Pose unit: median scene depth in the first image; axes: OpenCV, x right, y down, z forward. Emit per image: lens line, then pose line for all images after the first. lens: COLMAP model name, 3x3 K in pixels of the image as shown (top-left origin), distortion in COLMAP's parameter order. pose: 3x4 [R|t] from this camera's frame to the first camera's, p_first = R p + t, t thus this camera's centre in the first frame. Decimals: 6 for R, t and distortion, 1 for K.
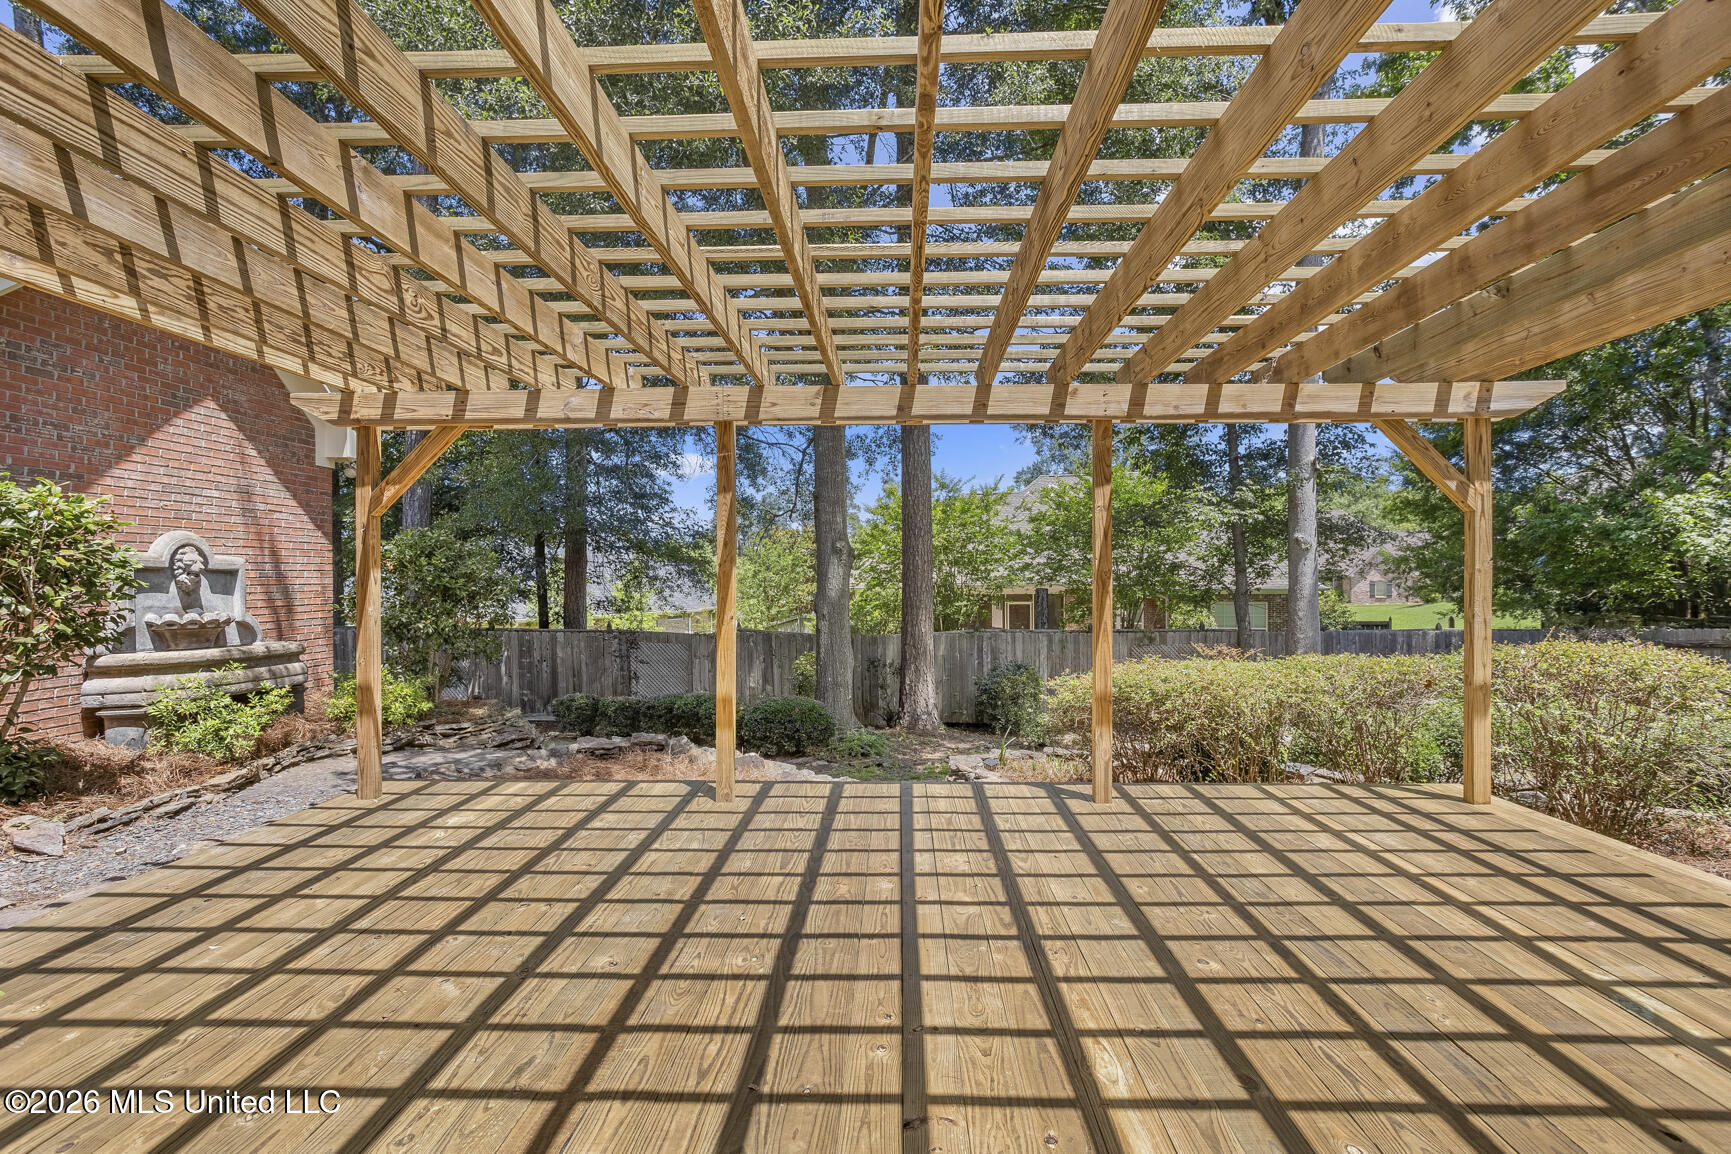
lens RADIAL K [[837.8, 0, 865.5], [0, 837.8, 577.0], [0, 0, 1]] dist [0.000722, 0.000474]
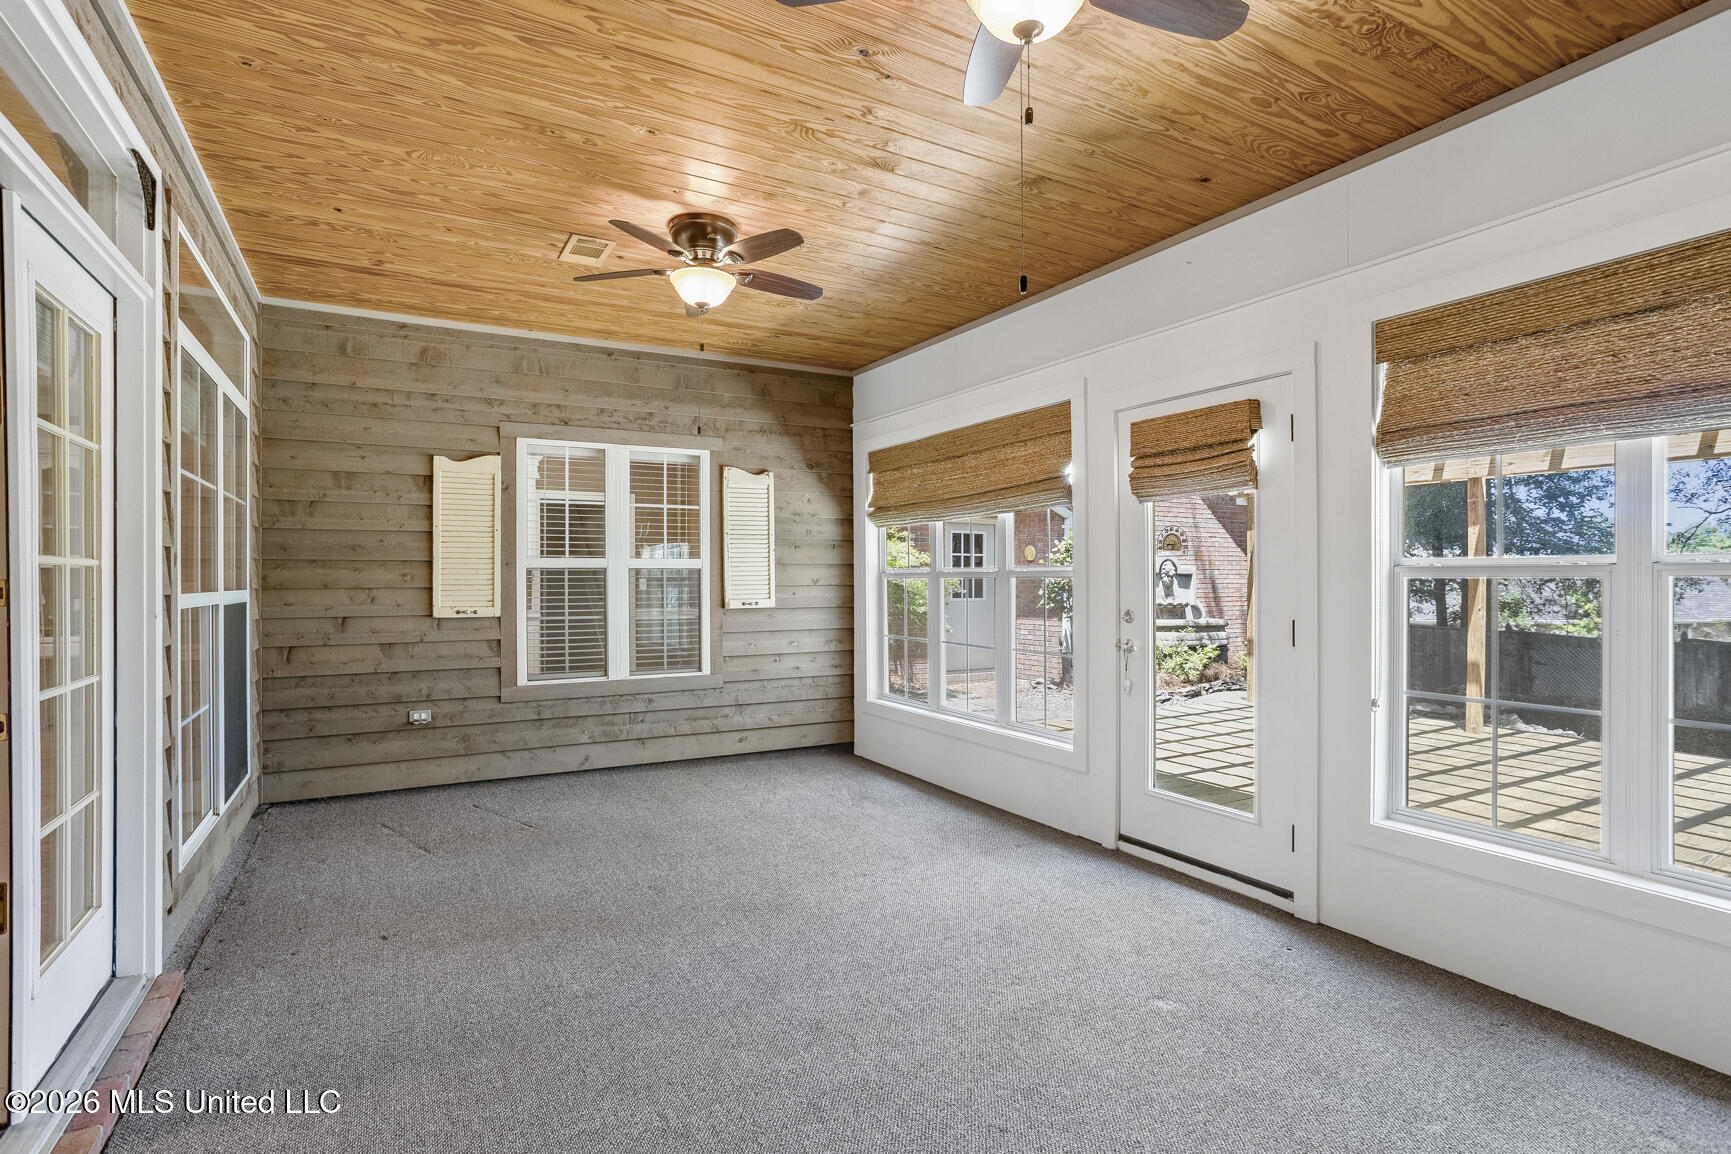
lens RADIAL K [[837.8, 0, 865.5], [0, 837.8, 577.0], [0, 0, 1]] dist [0.000722, 0.000474]
pose [[0.526339, 0.007013, -0.850246, 0.339554], [-0.004188, 0.999975, 0.005656, -0.009813], [0.850265, 0.000583, 0.526355, -0.446855]]
